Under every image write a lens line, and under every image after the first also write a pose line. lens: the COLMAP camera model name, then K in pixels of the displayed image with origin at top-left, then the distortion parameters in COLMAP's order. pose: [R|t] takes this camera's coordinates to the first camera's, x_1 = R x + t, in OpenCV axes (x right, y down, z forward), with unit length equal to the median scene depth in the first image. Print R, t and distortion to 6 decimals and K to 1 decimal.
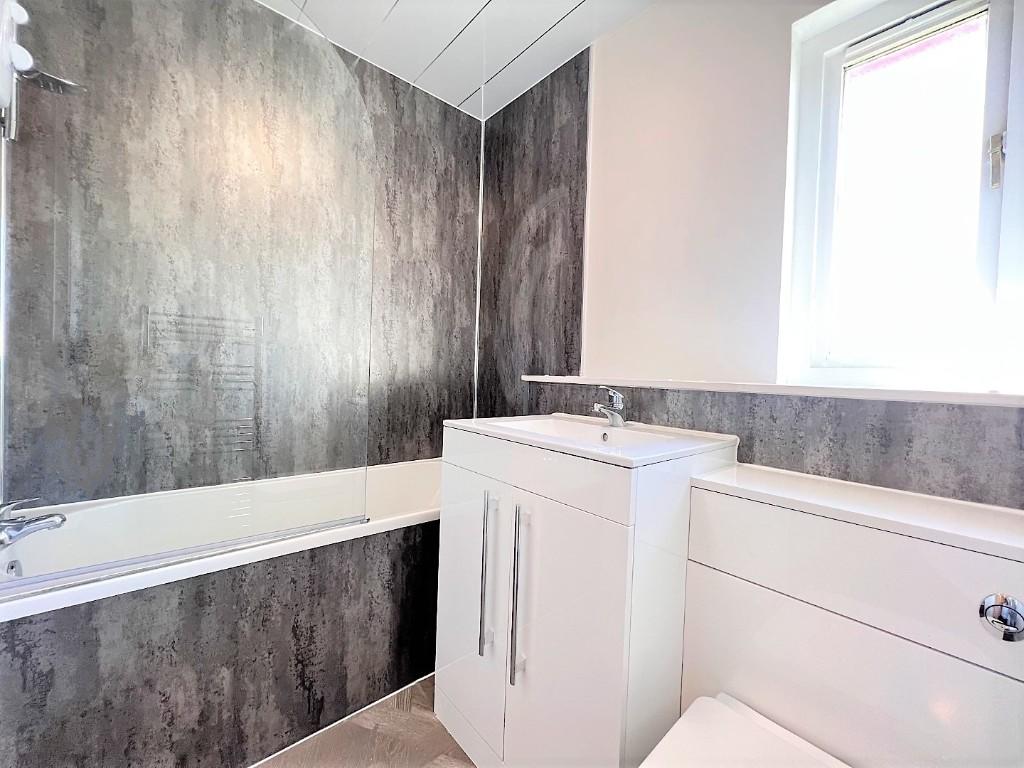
lens RADIAL K [[409.3, 0, 513.7], [0, 409.3, 384.0], [0, 0, 1]] dist [0.000062, 0.000468]
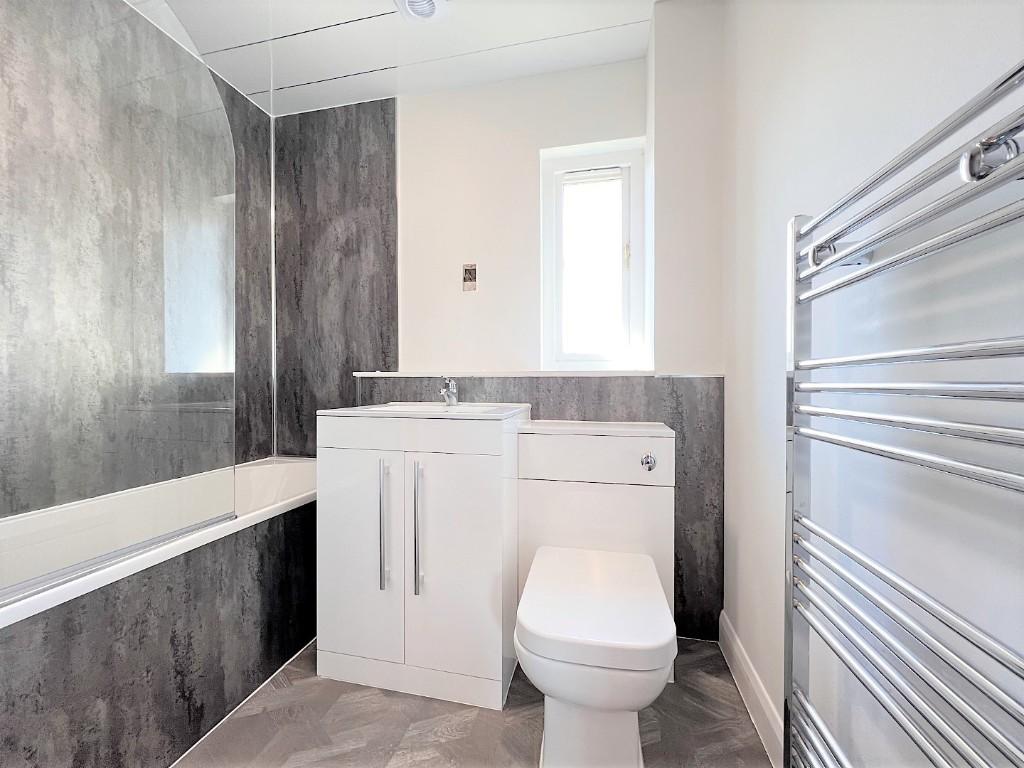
lens RADIAL K [[409.3, 0, 510.5], [0, 409.3, 384.6], [0, 0, 1]] dist [0.000062, 0.000468]
pose [[0.805903, -0.039944, 0.590699, -0.372559], [0.043287, 0.999027, 0.008499, 0.028536], [-0.590463, 0.018720, 0.806847, -0.202939]]
